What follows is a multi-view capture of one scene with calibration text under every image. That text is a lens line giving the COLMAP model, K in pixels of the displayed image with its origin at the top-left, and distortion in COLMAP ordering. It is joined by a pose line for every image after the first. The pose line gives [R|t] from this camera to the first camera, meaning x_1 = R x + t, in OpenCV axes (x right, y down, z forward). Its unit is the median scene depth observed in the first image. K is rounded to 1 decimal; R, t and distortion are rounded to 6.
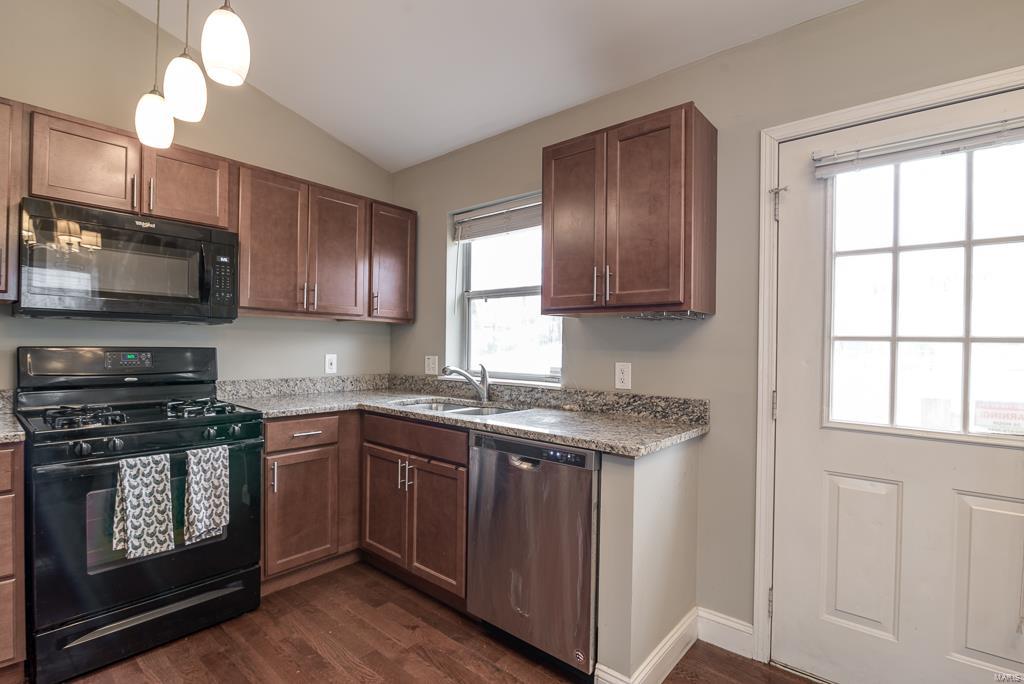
lens RADIAL K [[482.2, 0, 512.7], [0, 482.2, 348.9], [0, 0, 1]] dist [-0.013240, -0.004317]
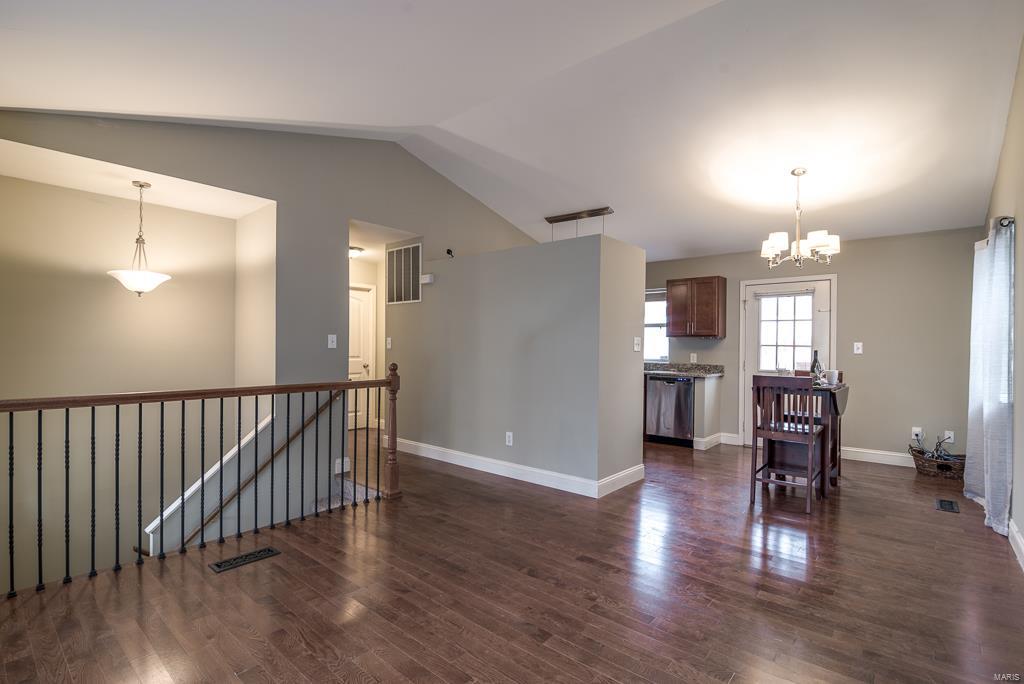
lens RADIAL K [[482.2, 0, 513.2], [0, 482.2, 350.6], [0, 0, 1]] dist [-0.013240, -0.004317]
pose [[0.999994, -0.003555, 0.000270, -0.913074], [0.003554, 0.999986, 0.003828, -0.003798], [-0.000284, -0.003827, 0.999993, -2.014899]]
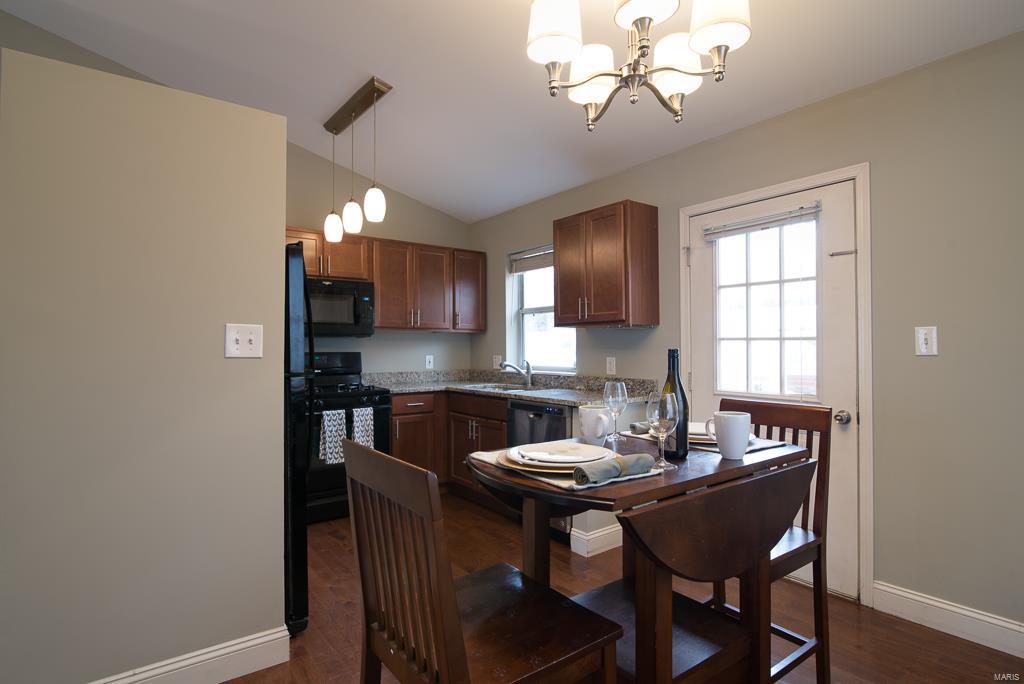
lens RADIAL K [[521.4, 0, 510.3], [0, 521.4, 345.7], [0, 0, 1]] dist [-0.014434, -0.000702]
pose [[0.976379, -0.019853, -0.215149, 0.297387], [0.017529, 0.999766, -0.012703, 0.008243], [0.215350, 0.008632, 0.976499, -0.719419]]
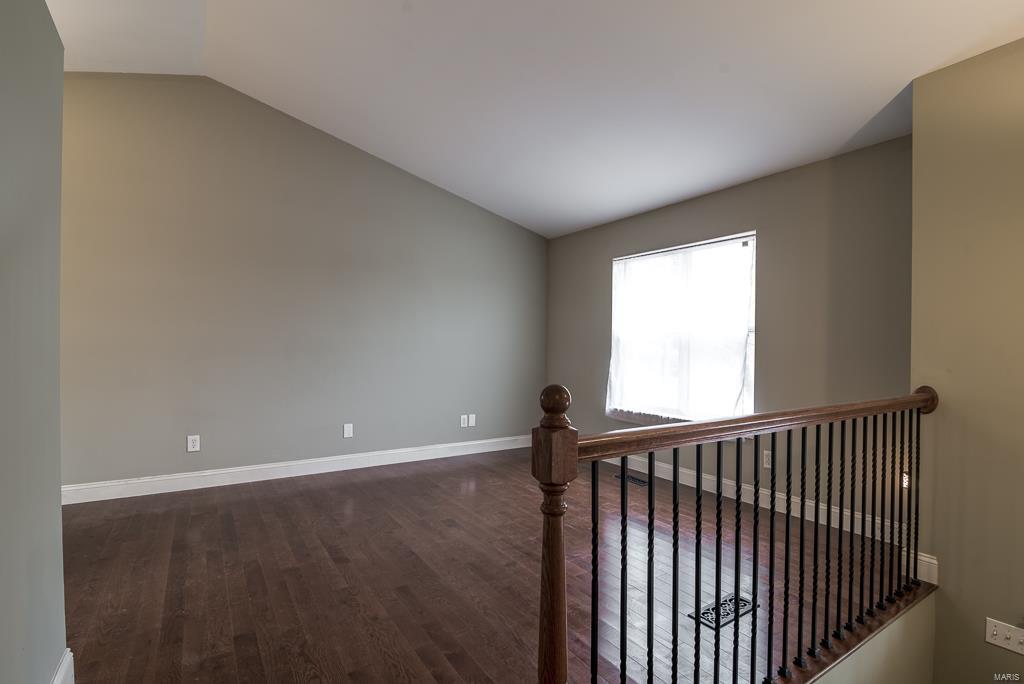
lens RADIAL K [[482.2, 0, 515.1], [0, 482.2, 343.9], [0, 0, 1]] dist [-0.013240, -0.004317]
pose [[-0.957869, -0.019557, 0.286541, -1.492083], [-0.018959, 0.999808, 0.004860, -0.000645], [-0.286581, -0.000778, -0.958056, 0.365242]]
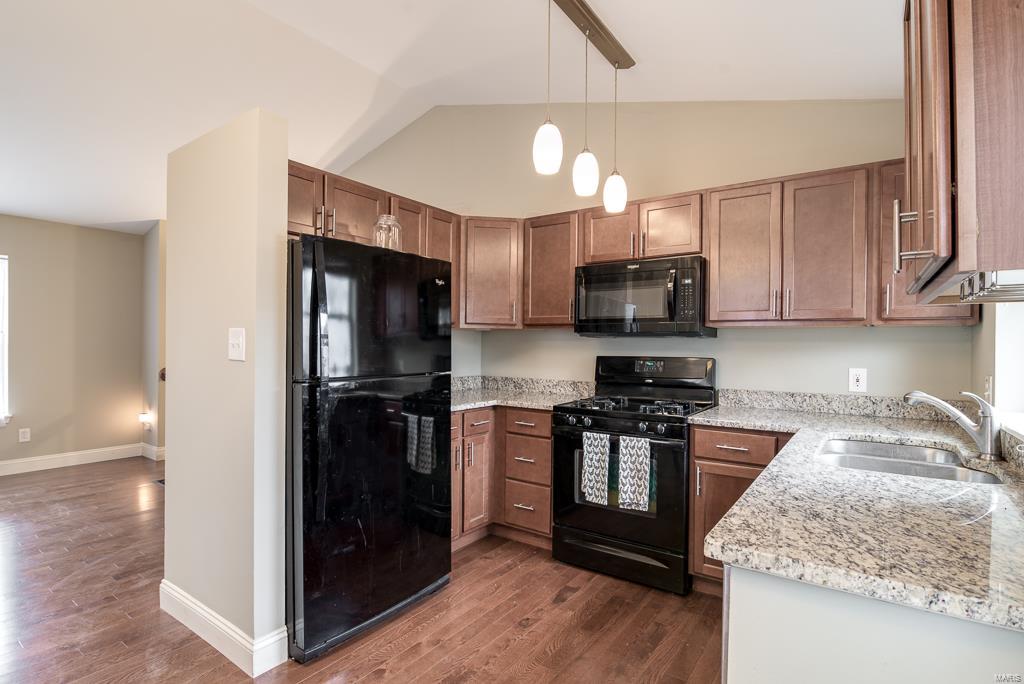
lens RADIAL K [[504.3, 0, 511.9], [0, 504.3, 349.2], [0, 0, 1]] dist [-0.014727, -0.002239]
pose [[0.091168, -0.005821, -0.995818, 0.609726], [-0.012670, 0.999895, -0.007005, -0.011359], [0.995755, 0.013256, 0.091085, 0.517434]]
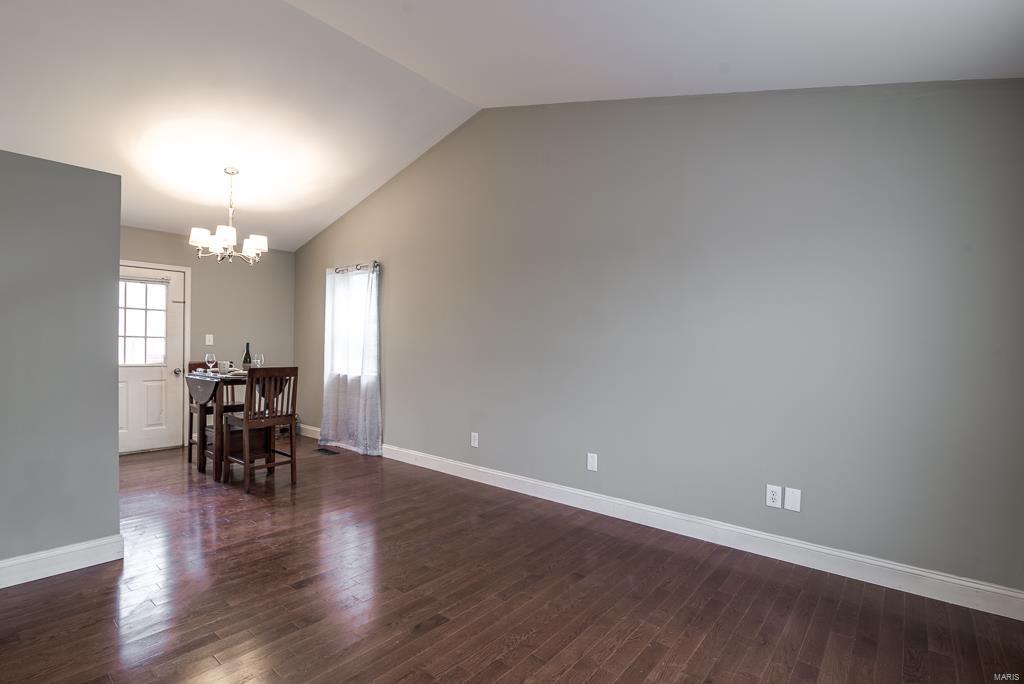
lens RADIAL K [[482.2, 0, 514.6], [0, 482.2, 347.8], [0, 0, 1]] dist [-0.013240, -0.004317]
pose [[-0.017563, -0.021293, 0.999619, -1.869955], [-0.008474, 0.999740, 0.021147, -0.027687], [-0.999810, -0.008100, -0.017739, -1.187632]]
